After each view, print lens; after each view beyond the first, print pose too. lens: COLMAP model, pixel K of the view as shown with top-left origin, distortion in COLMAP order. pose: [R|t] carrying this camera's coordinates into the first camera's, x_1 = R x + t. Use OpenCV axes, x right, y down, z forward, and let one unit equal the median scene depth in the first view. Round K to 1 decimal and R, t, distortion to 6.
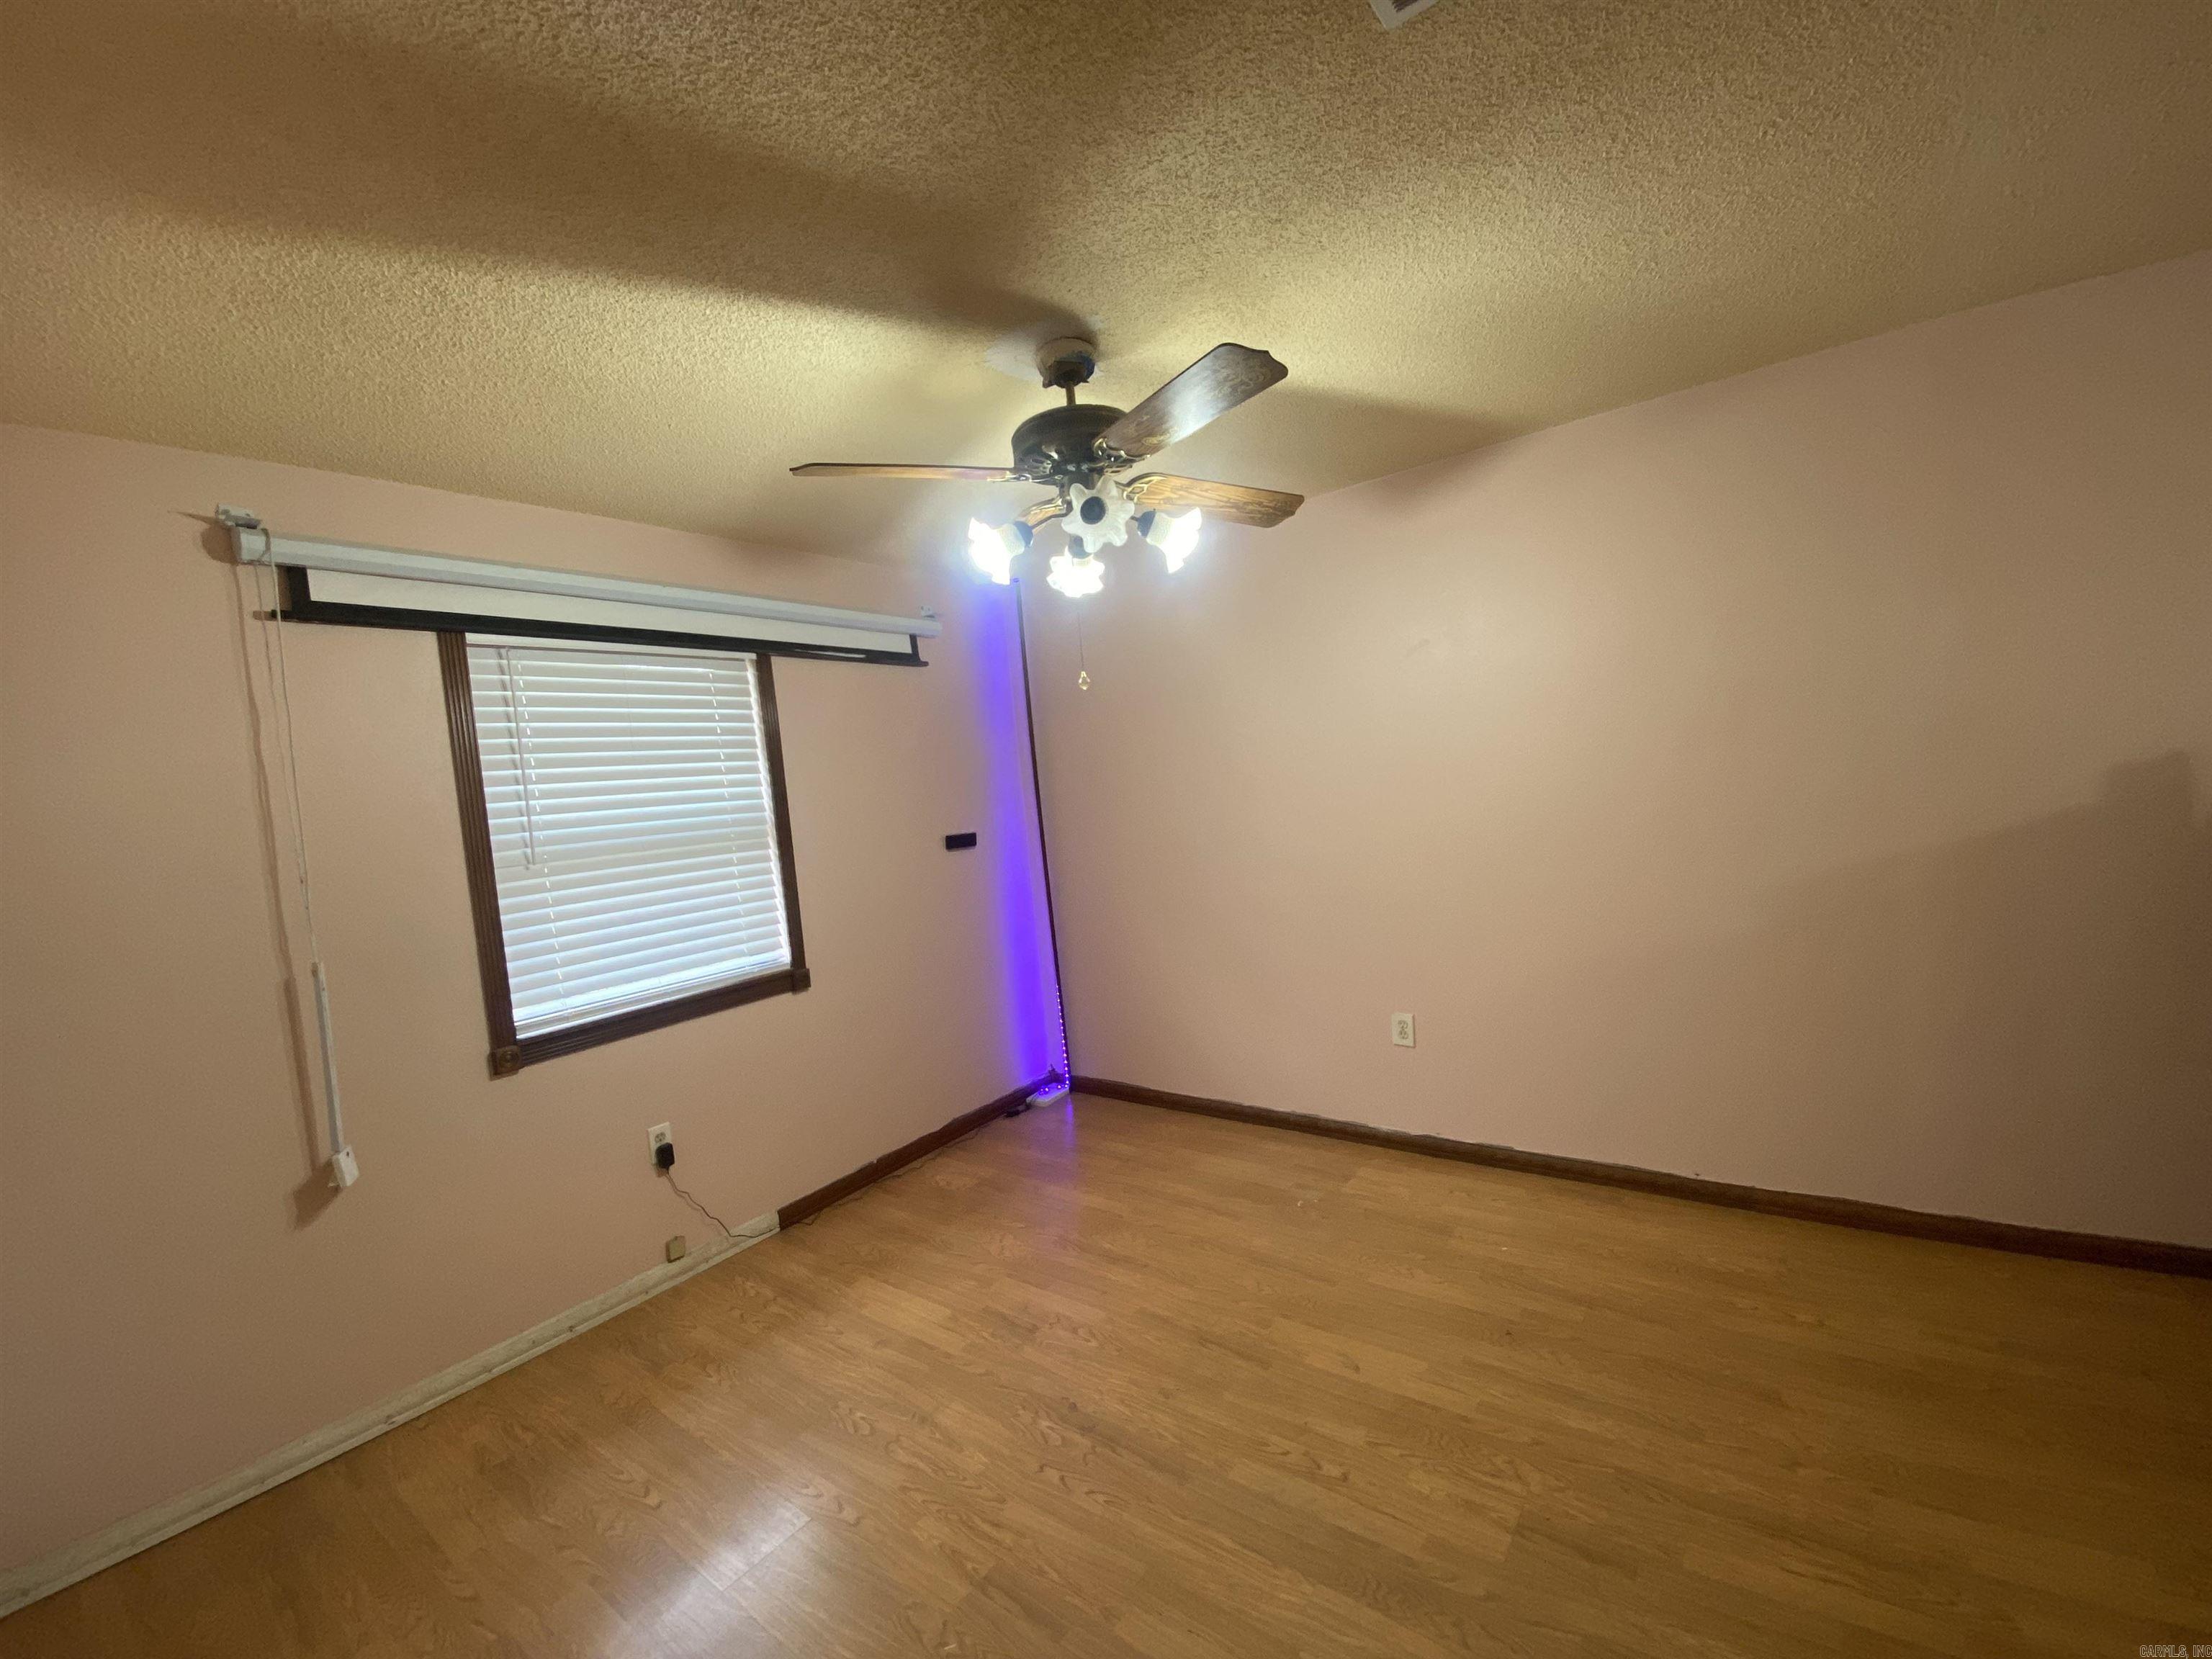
lens RADIAL K [[892.3, 0, 1108.0], [0, 892.3, 820.7], [0, 0, 1]] dist [0.016373, -0.019448]
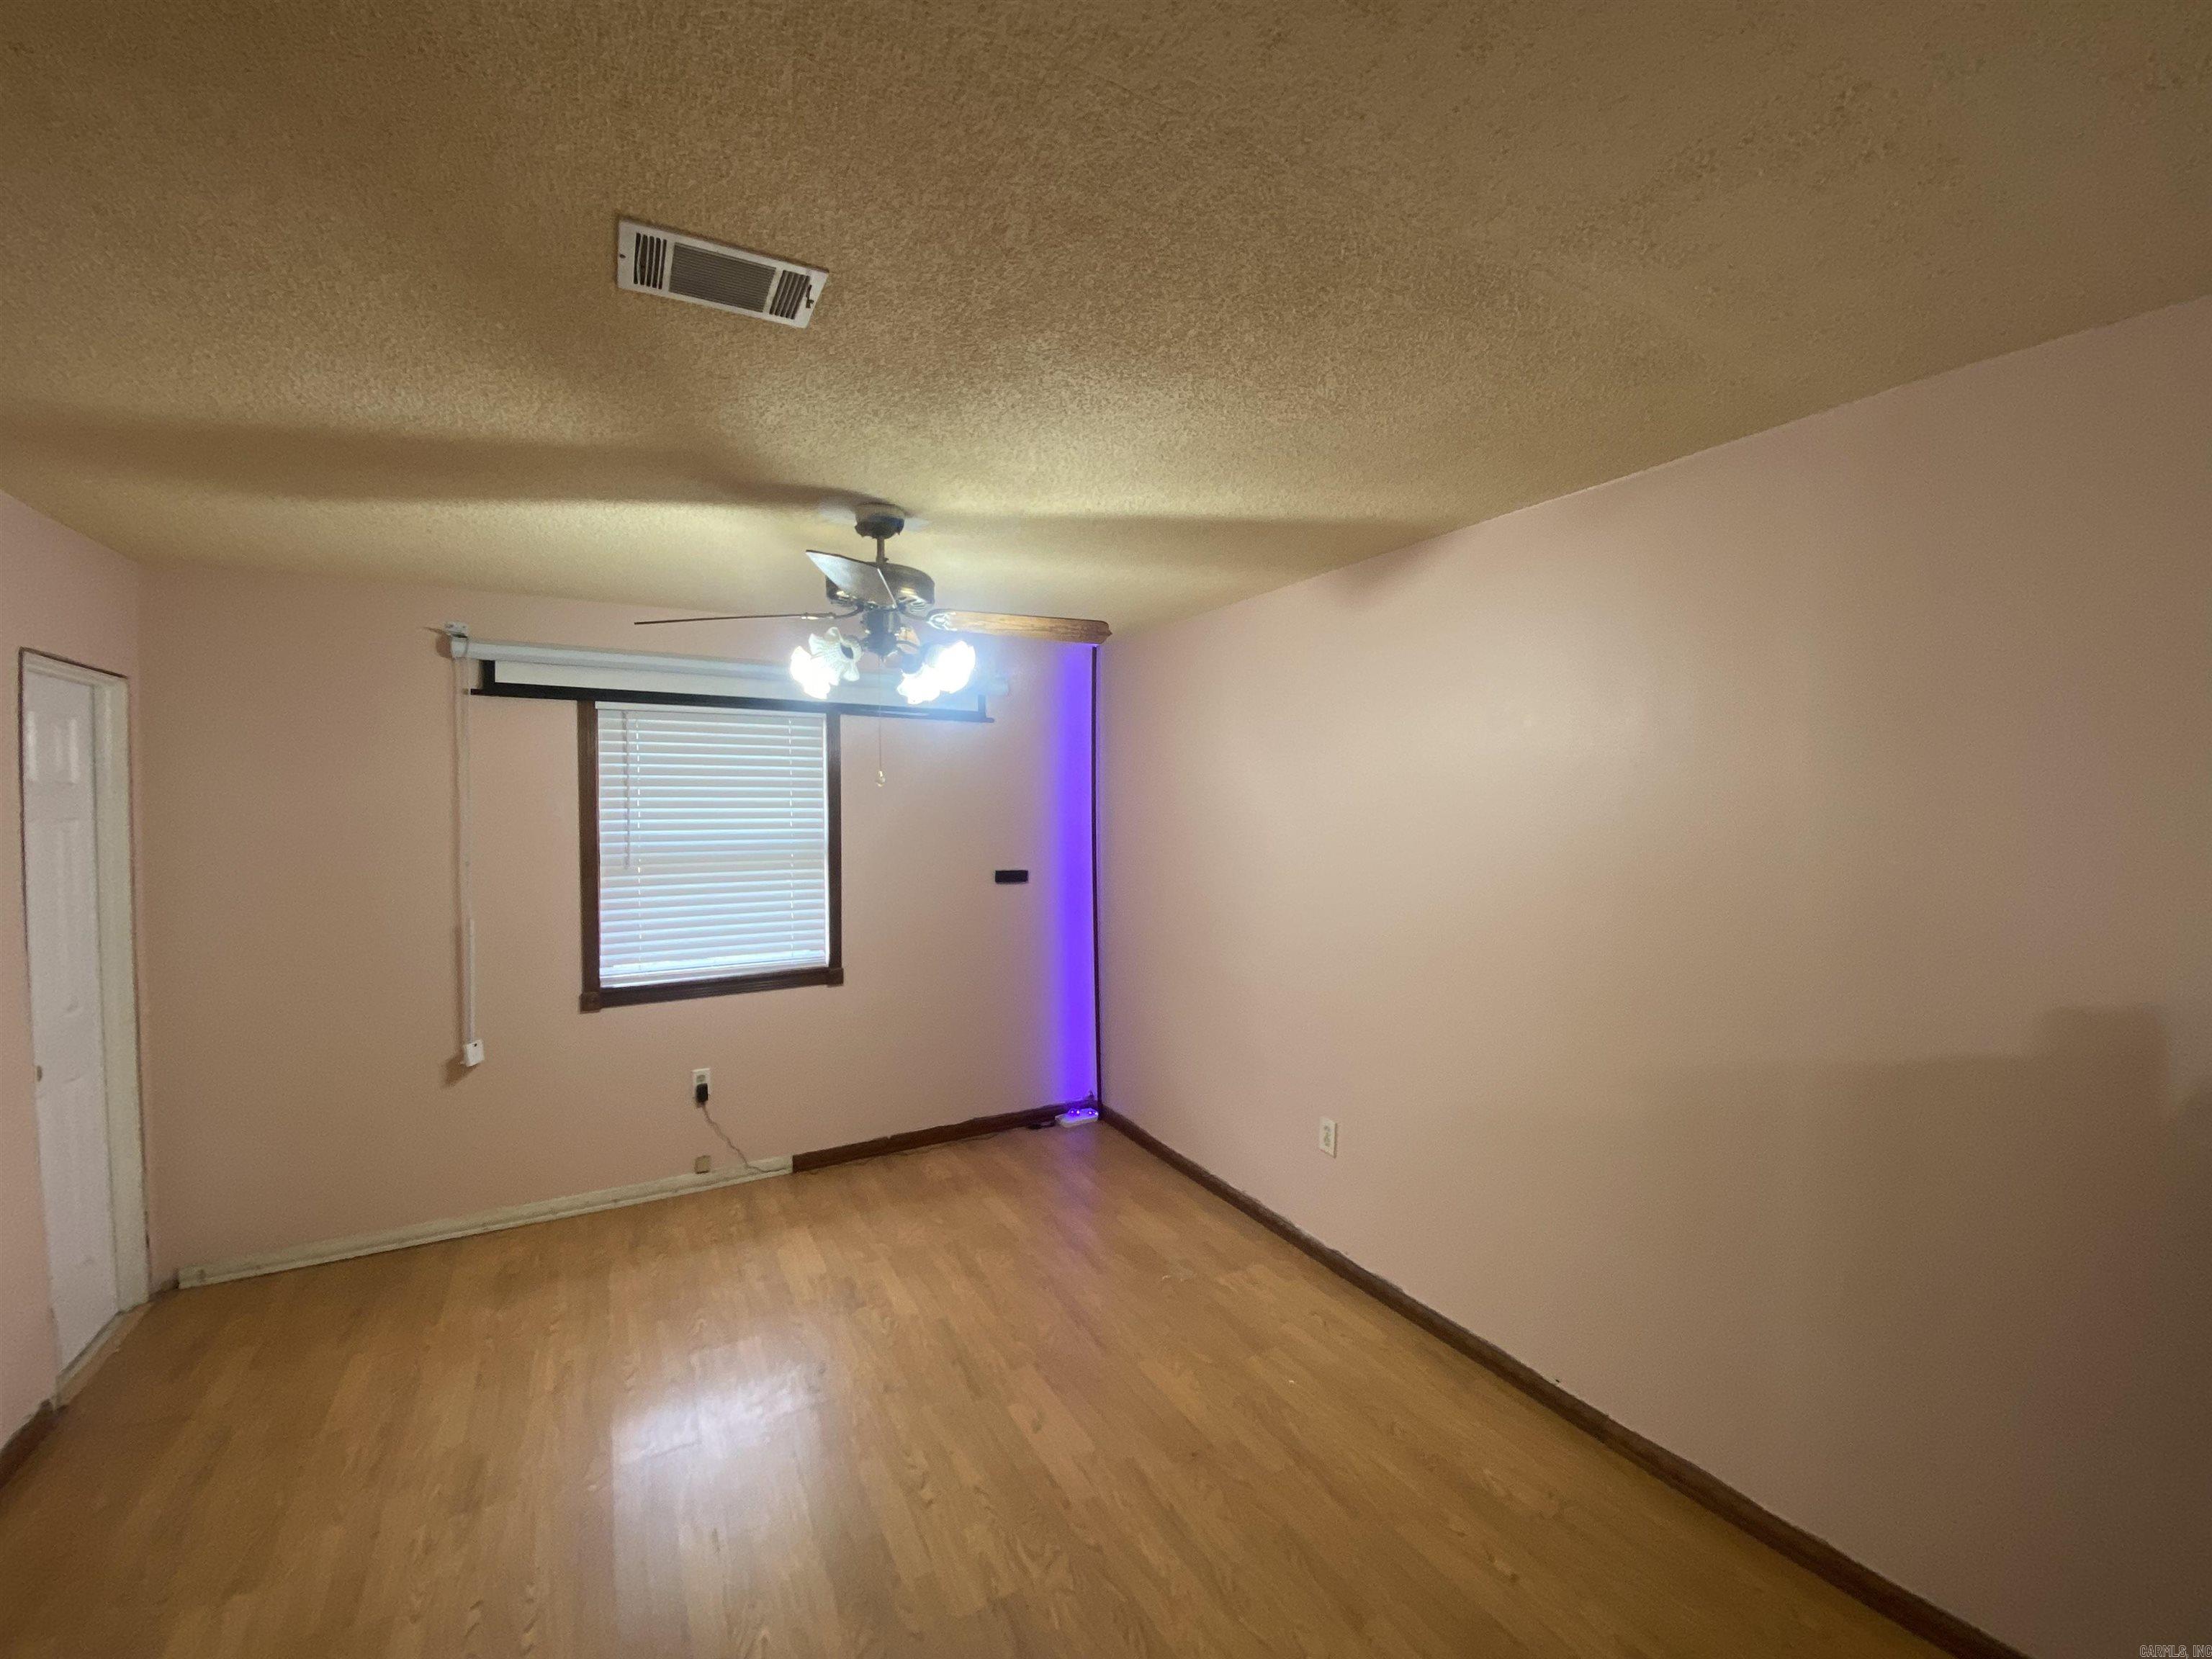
lens RADIAL K [[892.3, 0, 1102.7], [0, 892.3, 817.5], [0, 0, 1]] dist [0.016373, -0.019448]
pose [[0.909114, 0.100023, -0.404361, 0.606808], [-0.102256, 0.994627, 0.016133, -0.128260], [0.403802, 0.026682, 0.914457, 0.016012]]
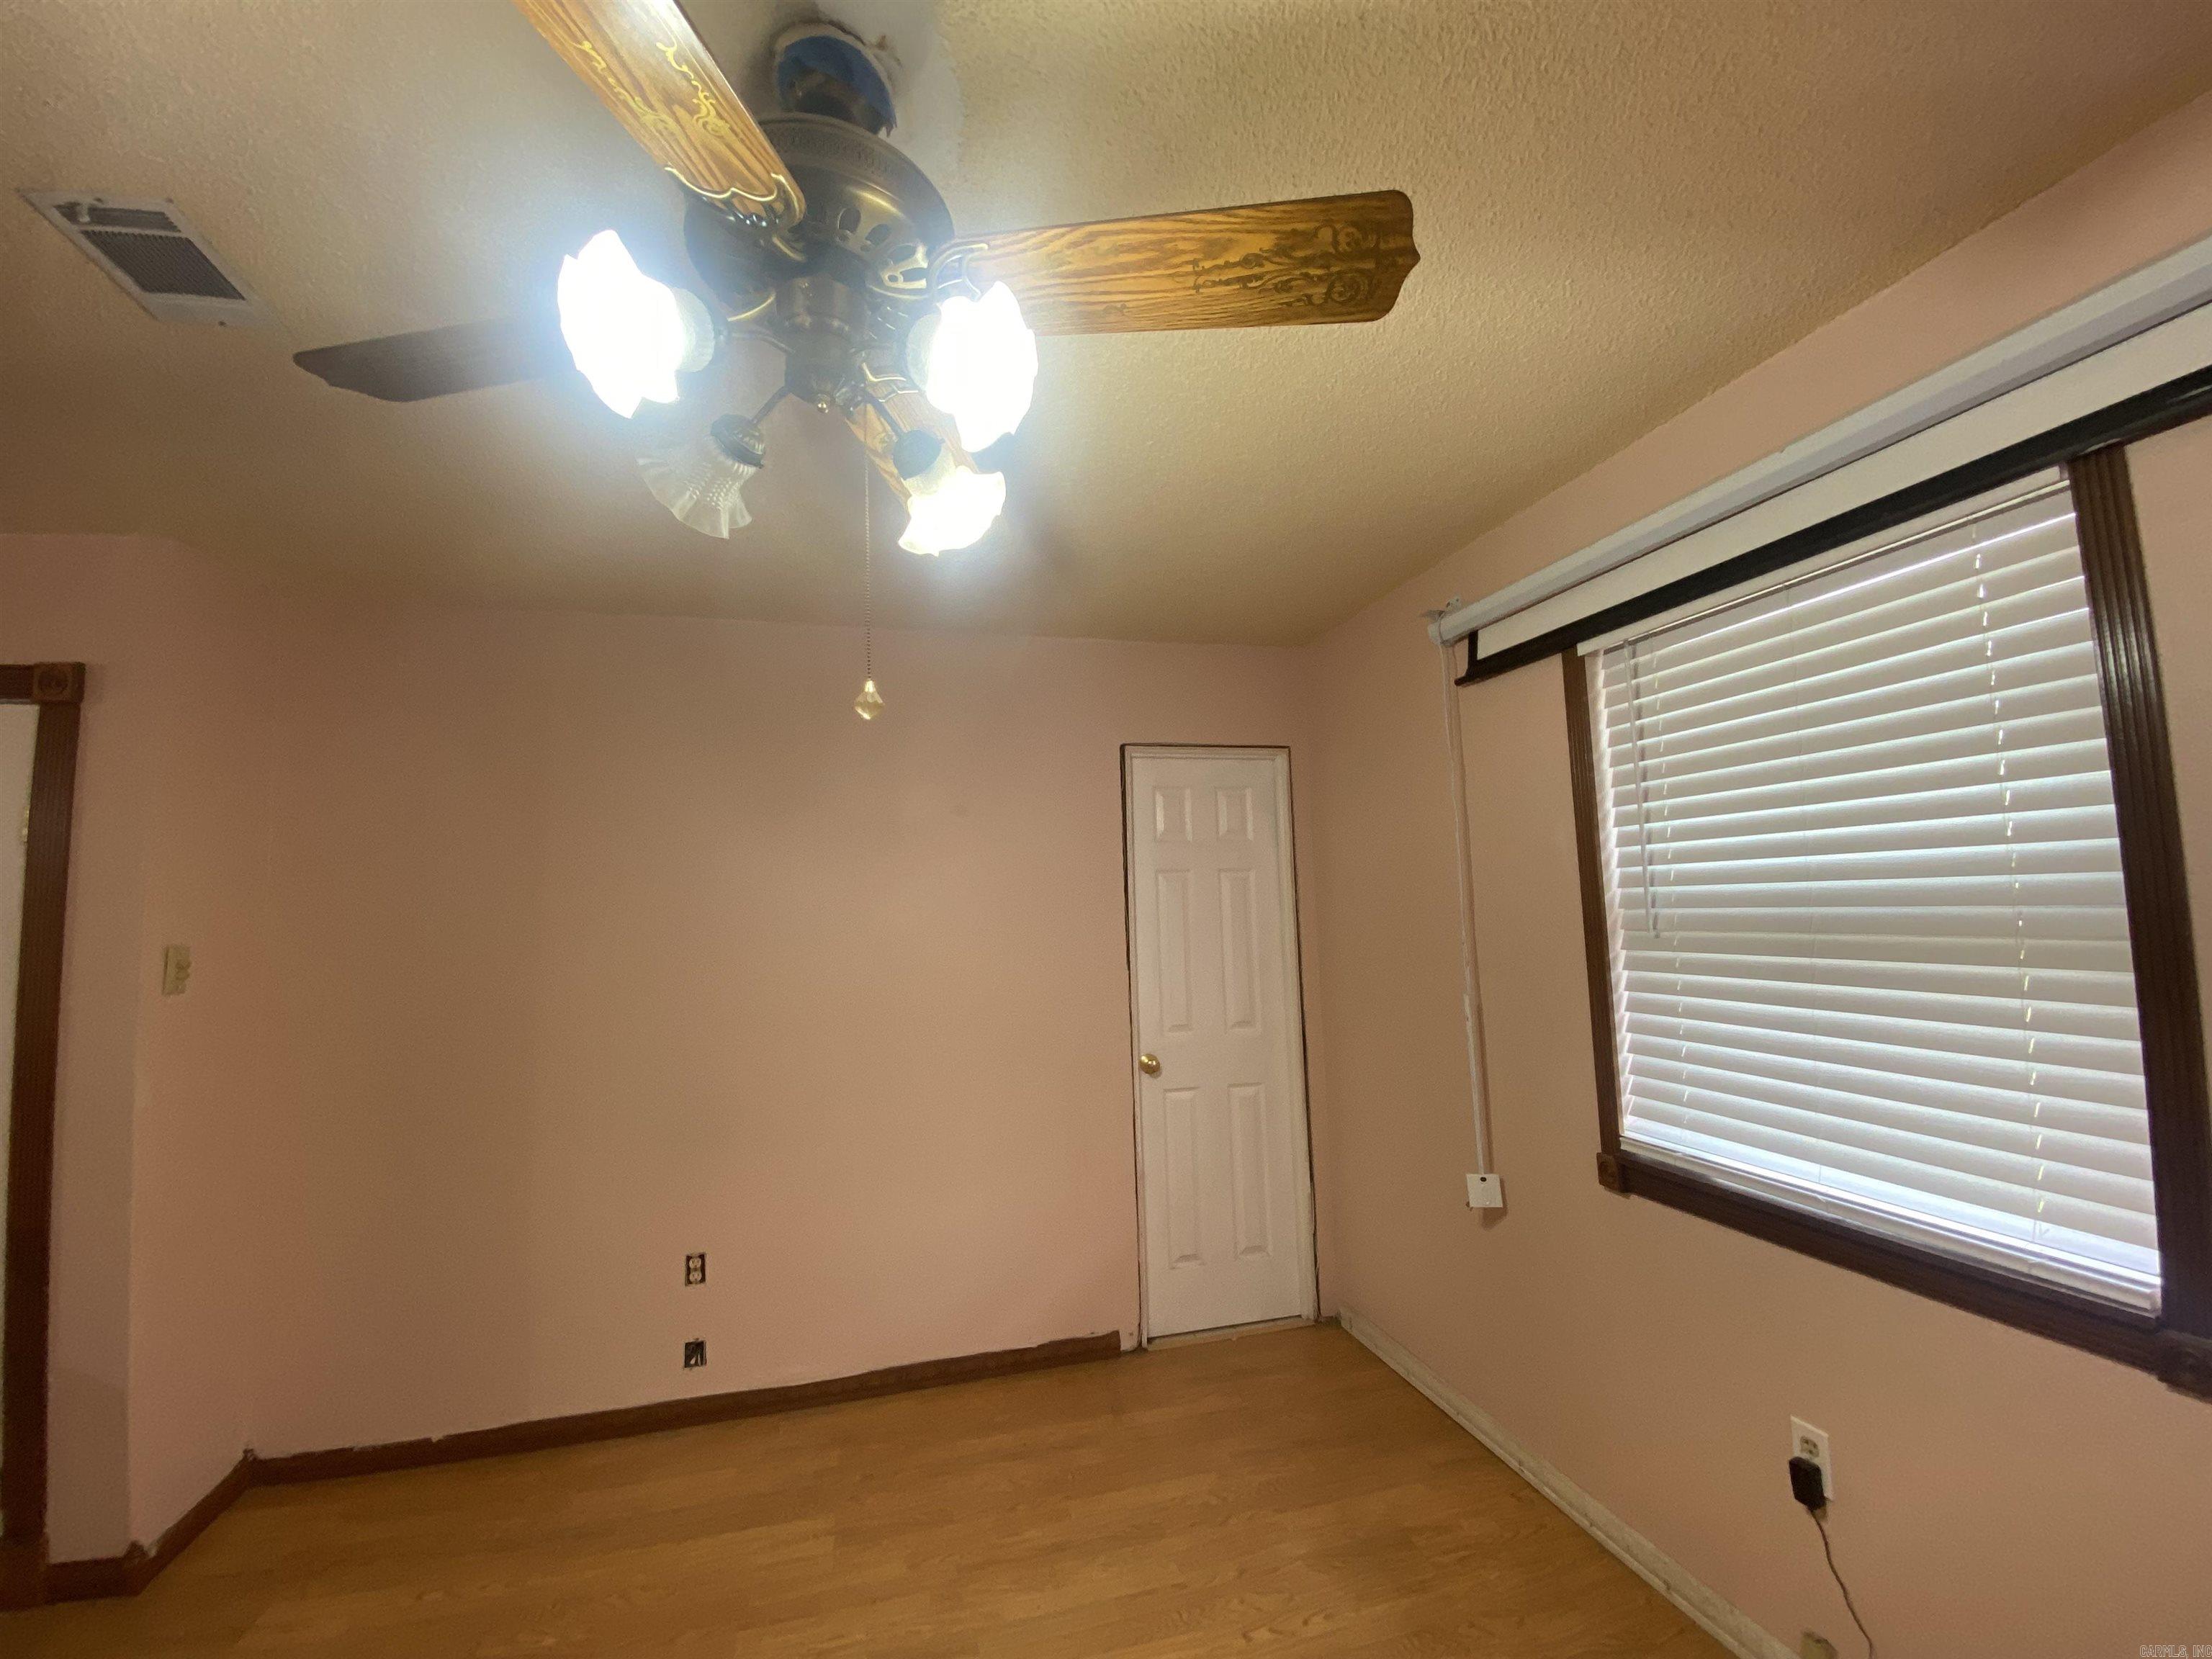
lens RADIAL K [[892.3, 0, 1085.9], [0, 892.3, 832.4], [0, 0, 1]] dist [0.016373, -0.019448]
pose [[-0.623198, 0.047236, -0.780636, 0.219170], [0.057627, 0.998234, 0.014397, -0.071229], [0.779938, -0.036014, -0.624820, 1.125193]]
